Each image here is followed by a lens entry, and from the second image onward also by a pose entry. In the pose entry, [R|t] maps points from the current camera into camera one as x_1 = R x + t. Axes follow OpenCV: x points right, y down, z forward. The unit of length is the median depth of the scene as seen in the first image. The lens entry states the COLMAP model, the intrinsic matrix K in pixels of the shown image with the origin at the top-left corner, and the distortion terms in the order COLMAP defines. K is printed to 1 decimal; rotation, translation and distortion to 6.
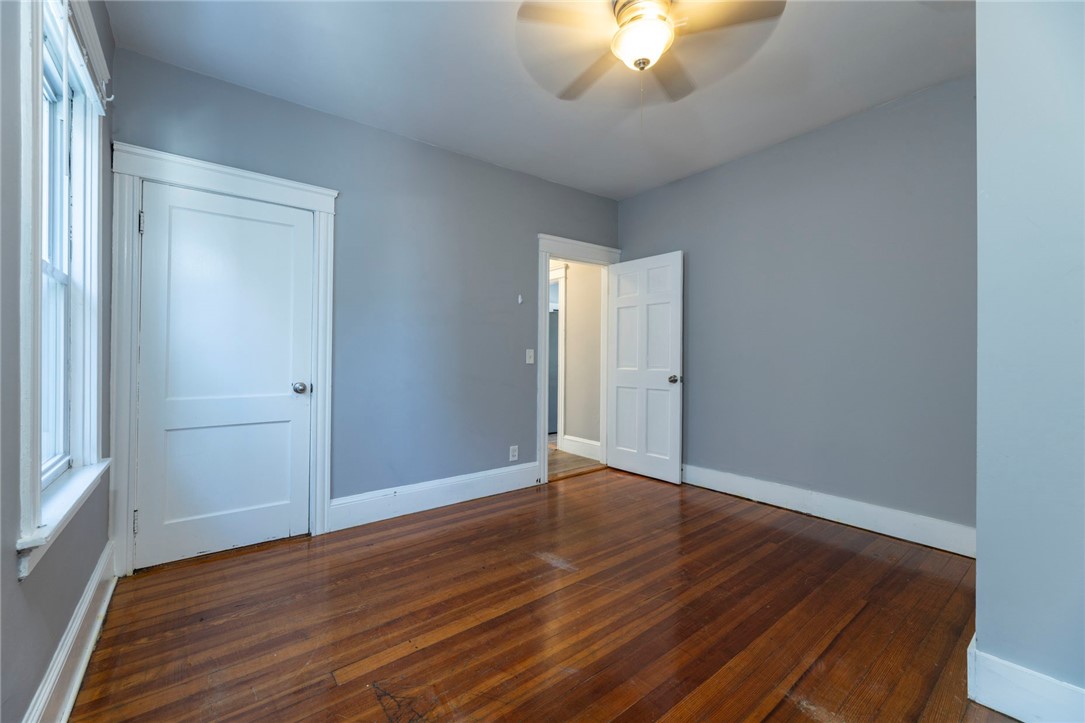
lens RADIAL K [[439.7, 0, 539.0], [0, 439.7, 359.5], [0, 0, 1]] dist [0.000158, 0.000058]
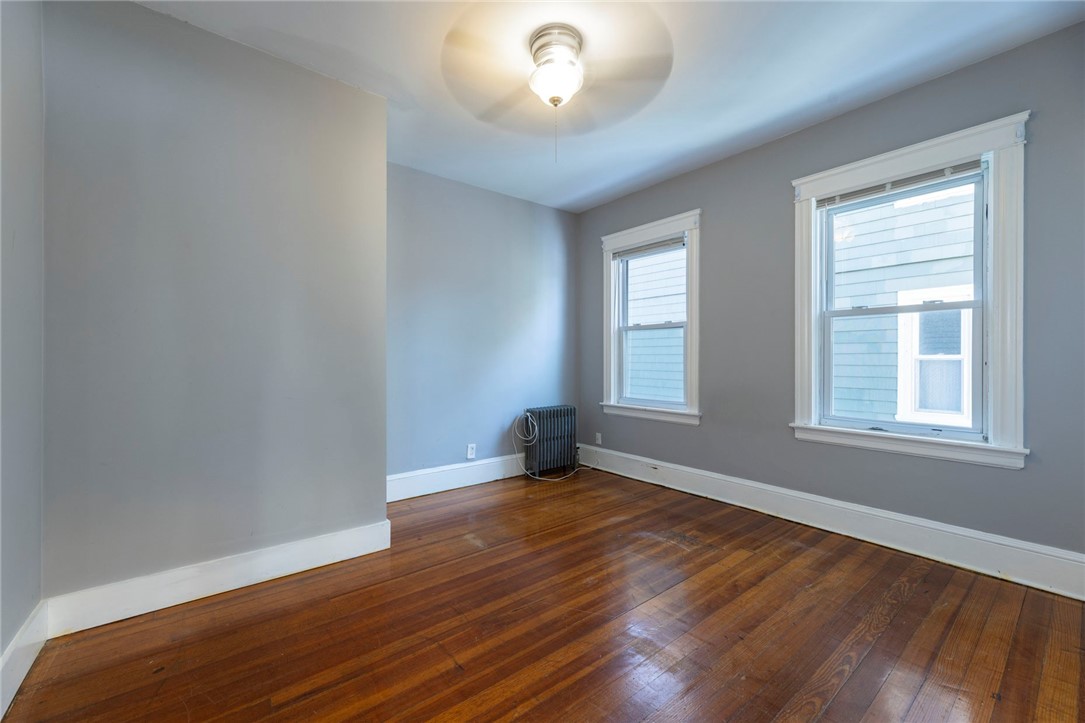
lens RADIAL K [[432.5, 0, 543.4], [0, 432.5, 357.7], [0, 0, 1]] dist [0.000876, -0.000055]
pose [[-0.999929, -0.000436, -0.011903, 0.274324], [-0.000433, 1.000000, -0.000290, -0.013125], [0.011903, -0.000285, -0.999929, 2.118554]]
